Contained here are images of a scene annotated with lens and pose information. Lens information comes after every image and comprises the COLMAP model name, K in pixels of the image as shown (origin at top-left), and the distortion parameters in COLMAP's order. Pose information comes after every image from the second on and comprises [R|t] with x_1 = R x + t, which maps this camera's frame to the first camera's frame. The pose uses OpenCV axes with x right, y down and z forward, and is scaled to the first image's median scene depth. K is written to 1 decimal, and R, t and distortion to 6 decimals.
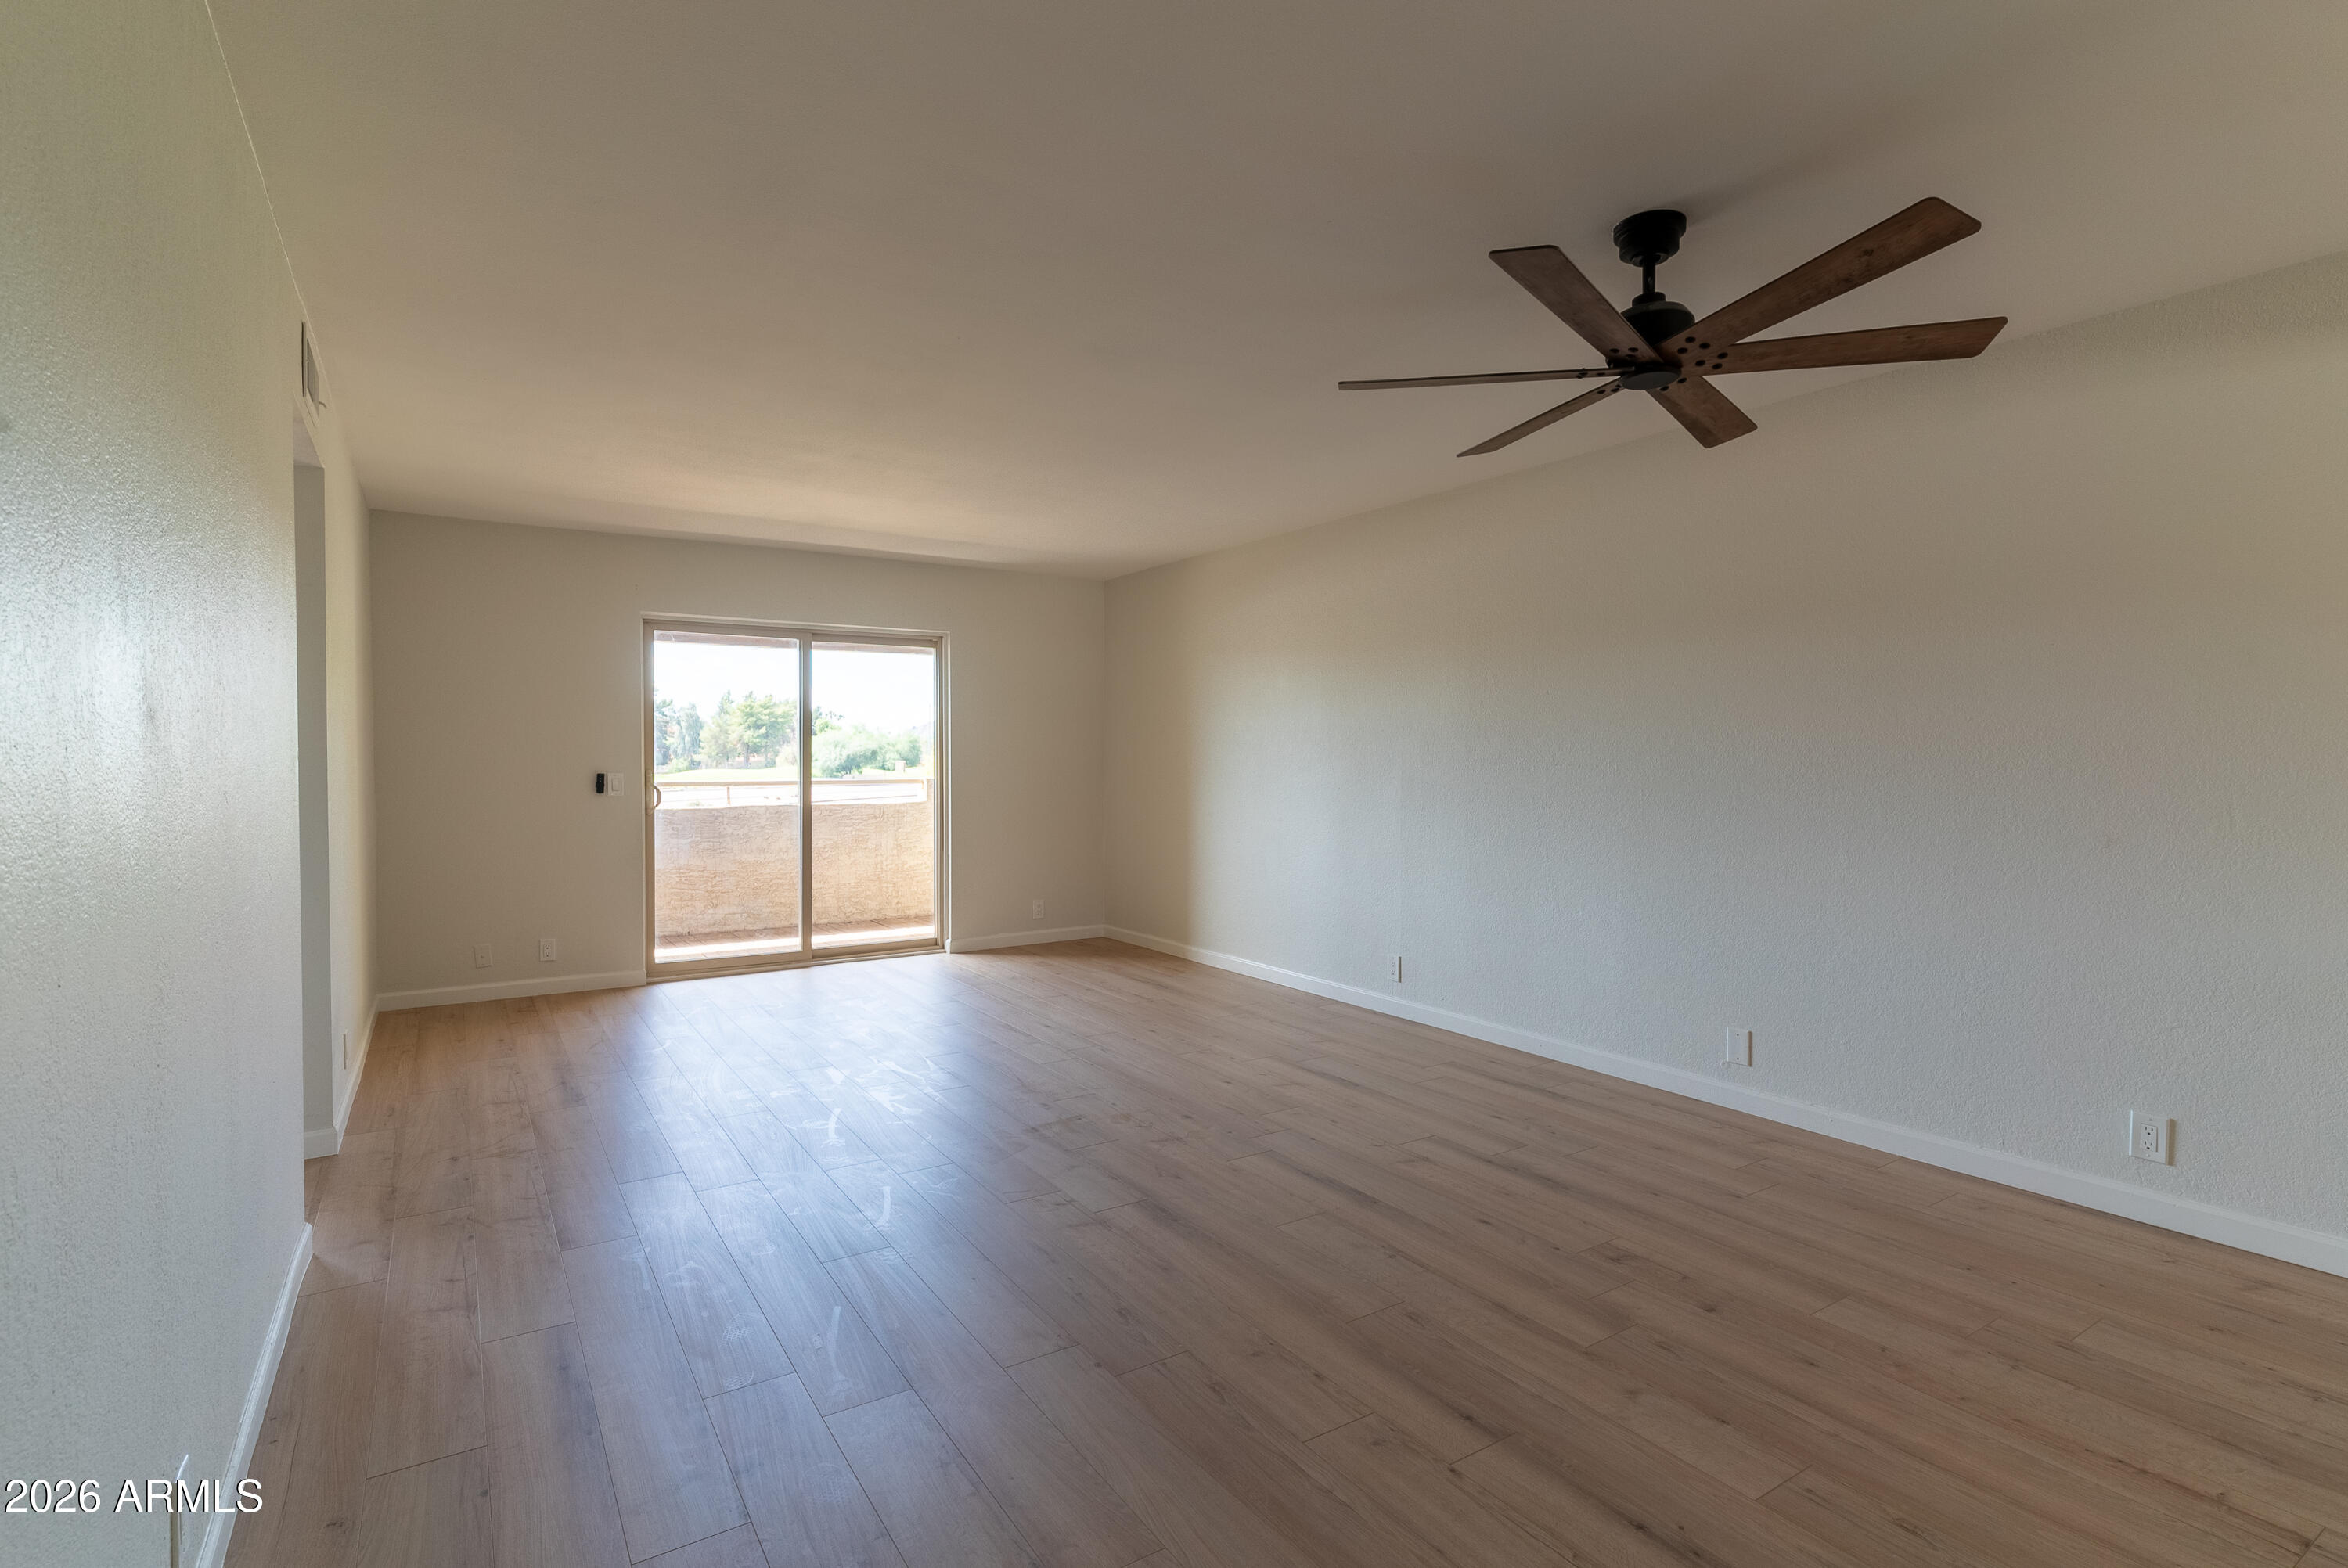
lens RADIAL K [[1123.3, 0, 1177.2], [0, 1123.3, 787.7], [0, 0, 1]] dist [0.002100, 0.000222]
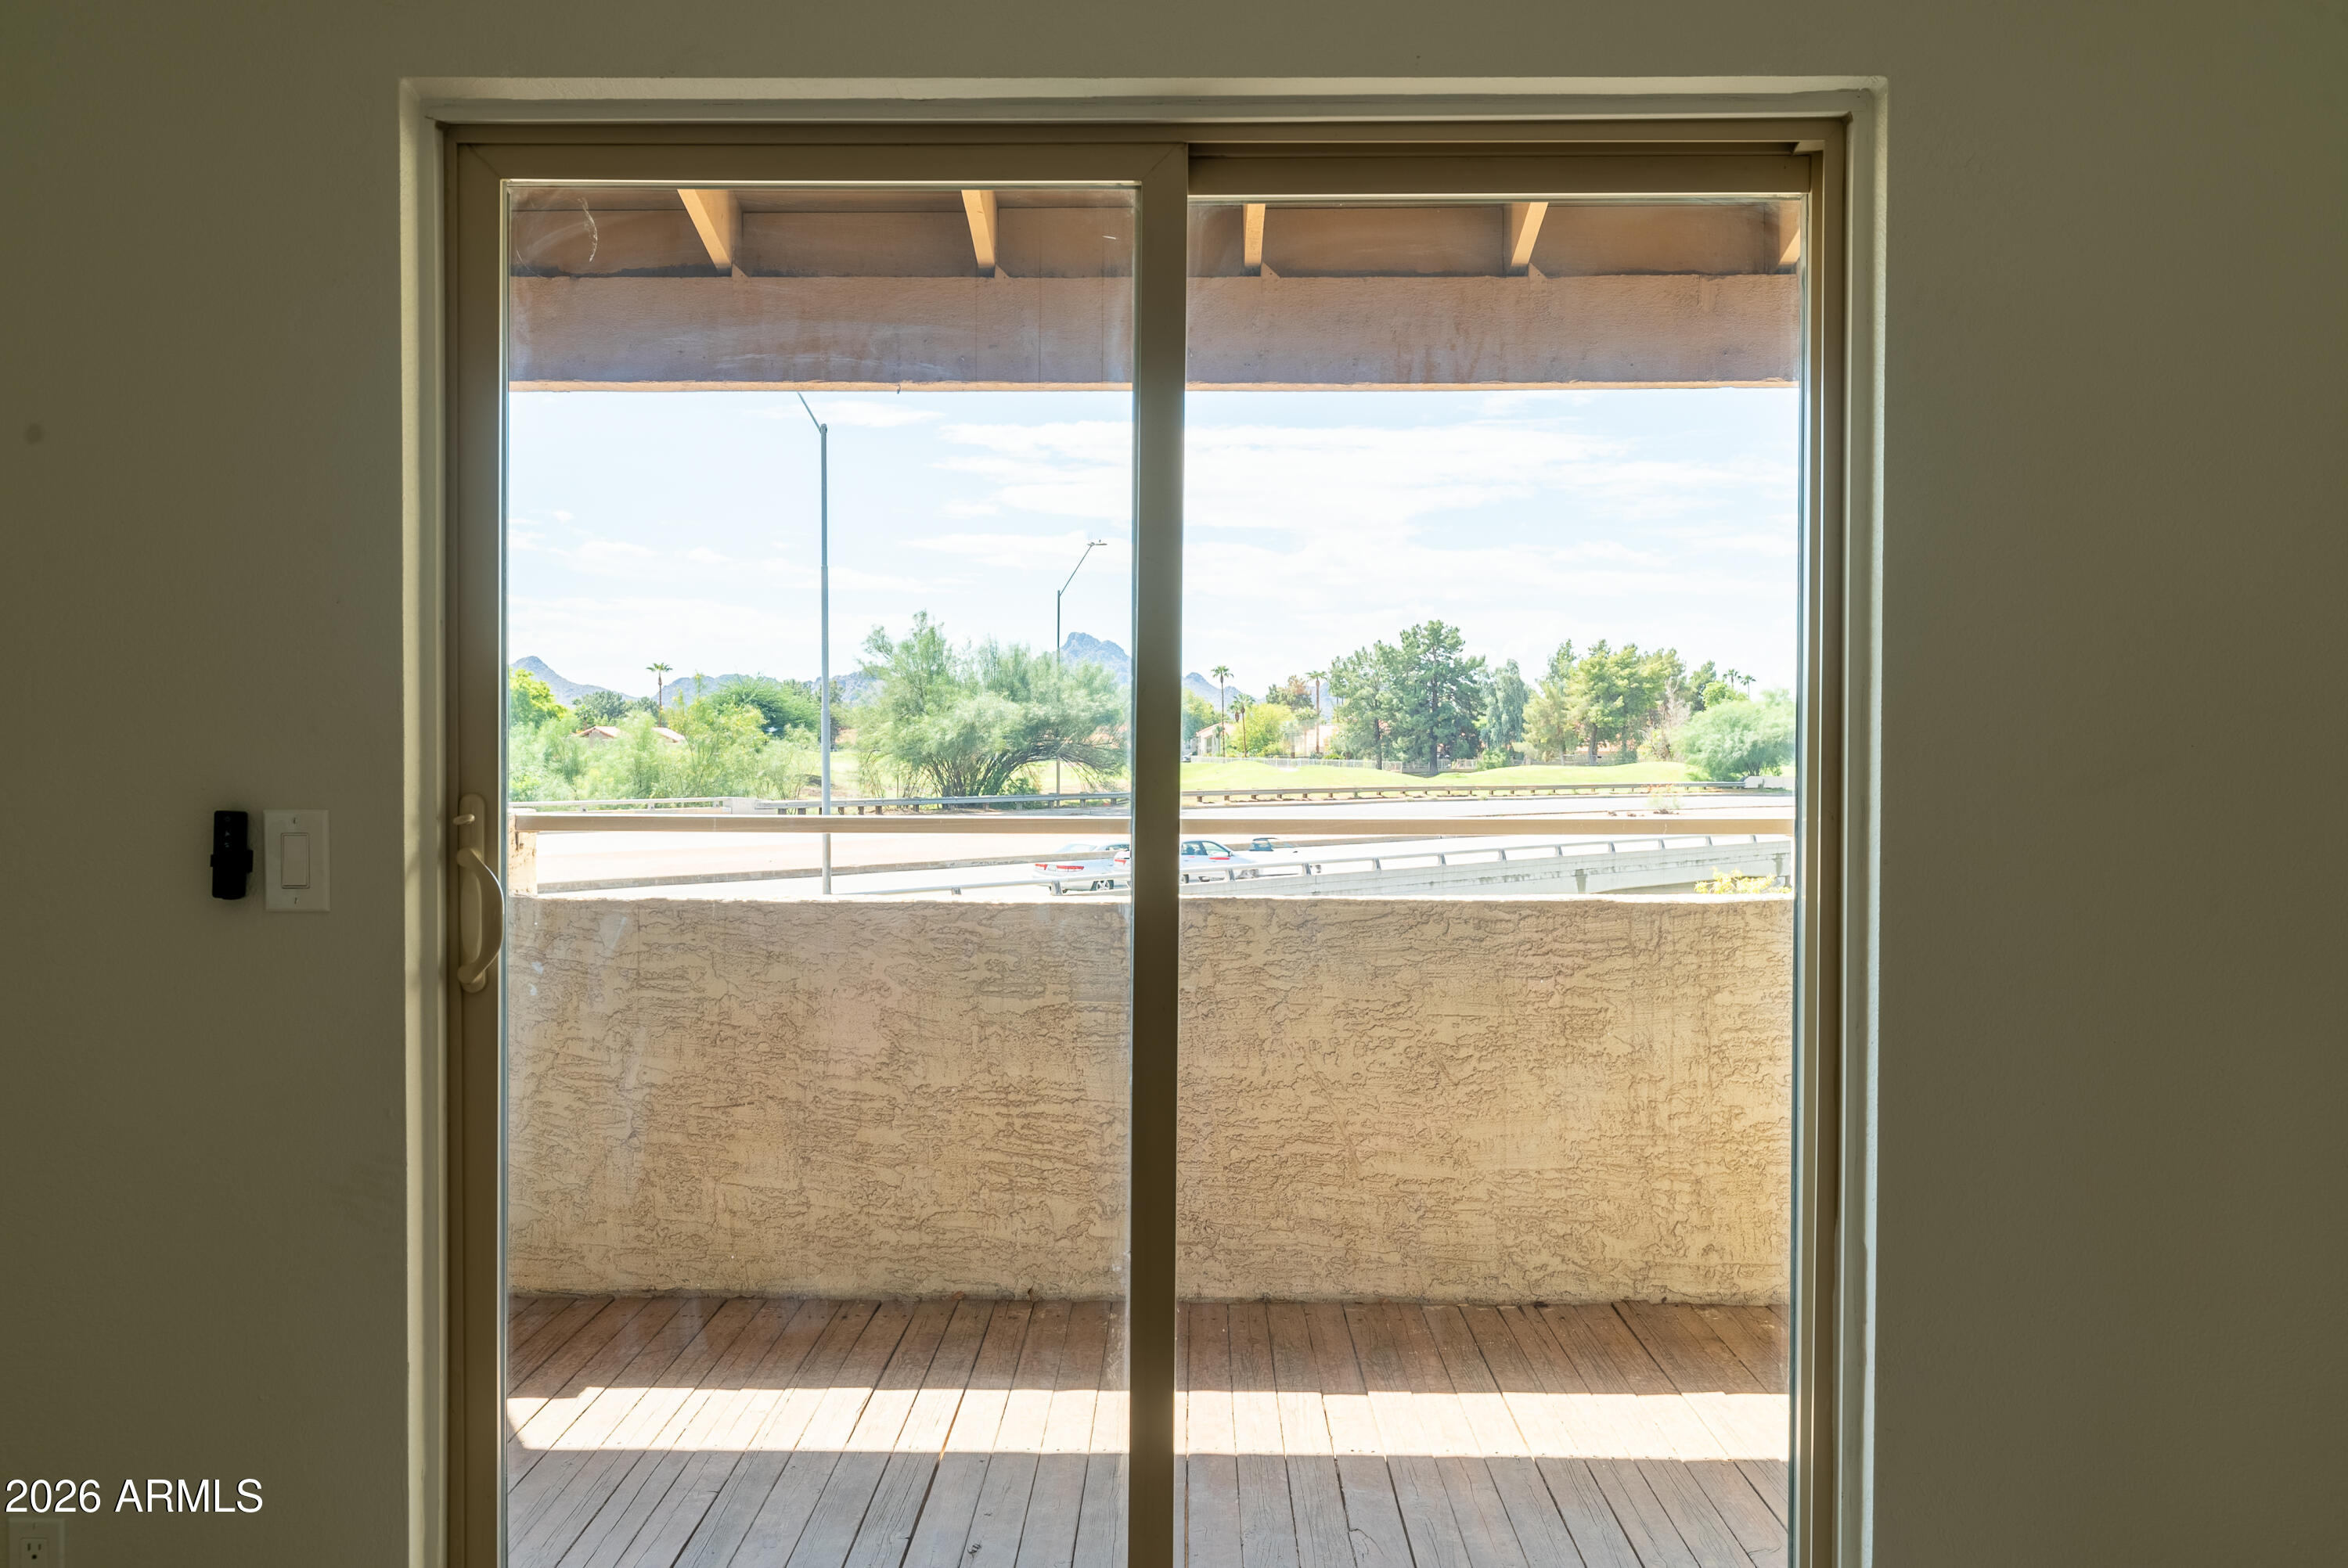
lens RADIAL K [[1846.6, 0, 1165.6], [0, 1846.6, 779.6], [0, 0, 1]] dist [-0.007343, -0.003098]
pose [[0.826721, 0.010513, -0.562513, -0.126066], [-0.015703, 0.999867, -0.004391, -0.016949], [0.562393, 0.012464, 0.826776, 0.673297]]
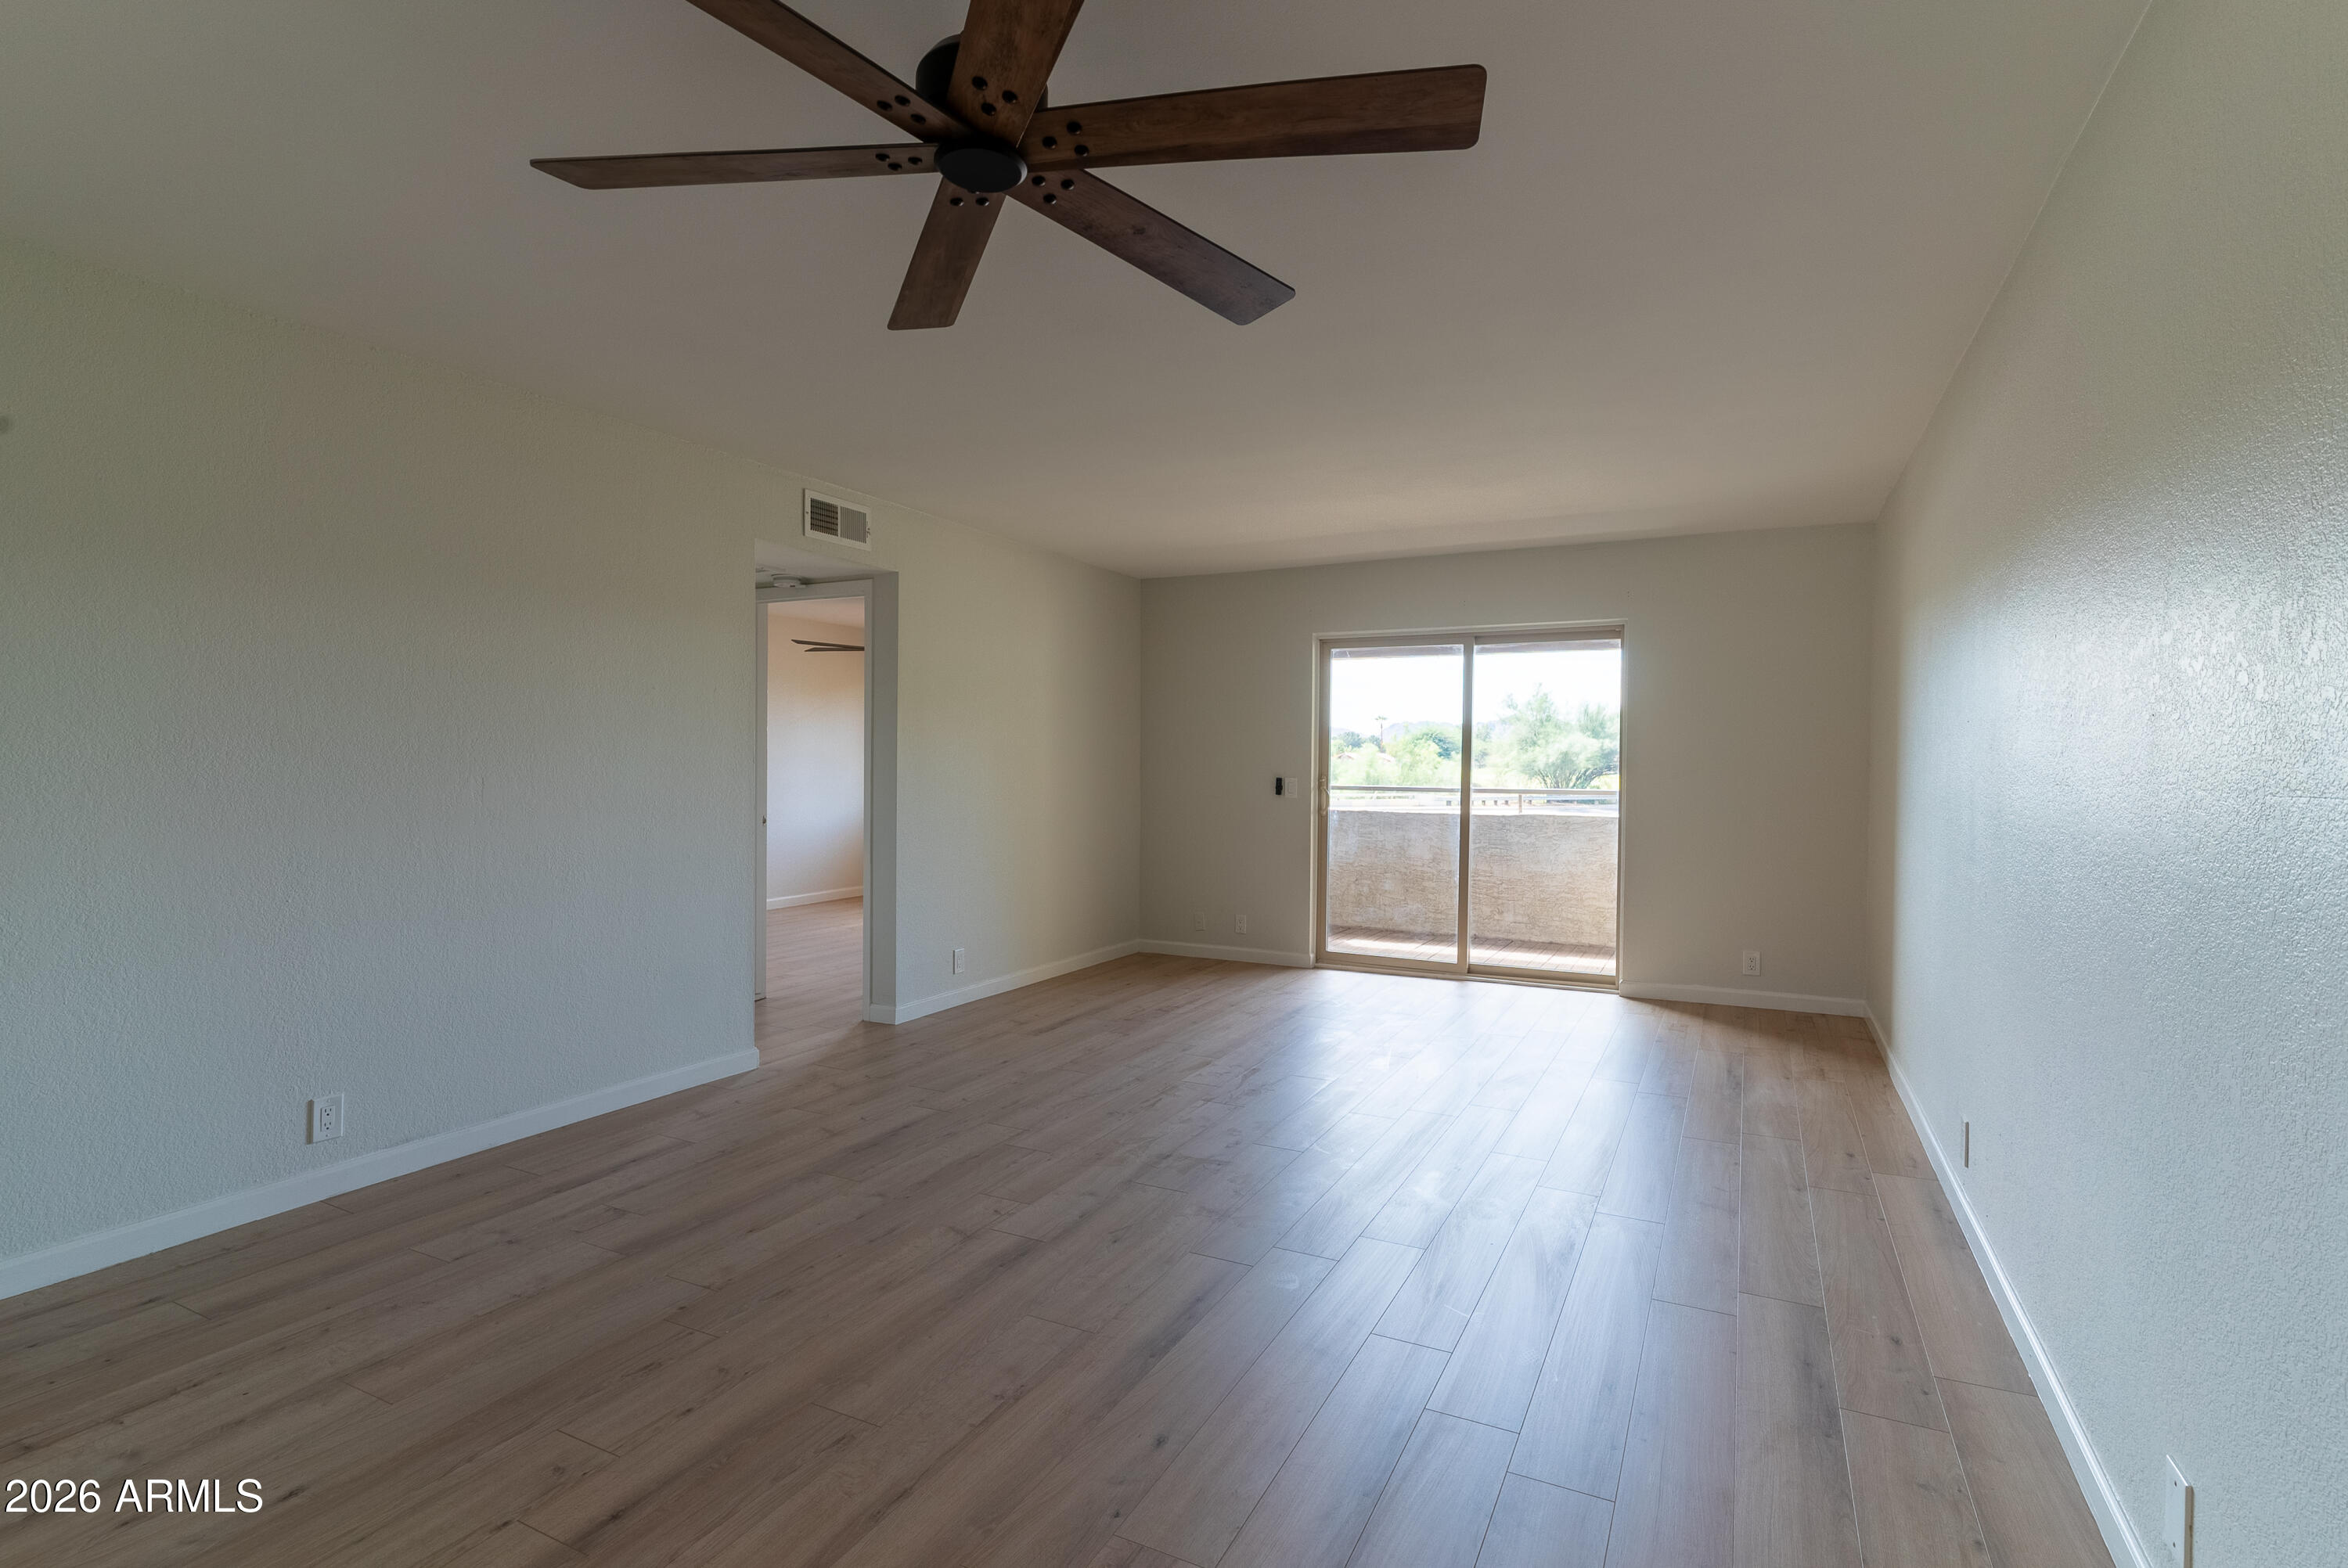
lens RADIAL K [[1122.8, 0, 1170.5], [0, 1122.8, 782.6], [0, 0, 1]] dist [-0.000310, -0.000127]
pose [[0.497145, 0.018339, -0.867474, 0.364375], [-0.029952, 0.999543, 0.003965, -0.007502], [0.867150, 0.024011, 0.497467, 0.277443]]
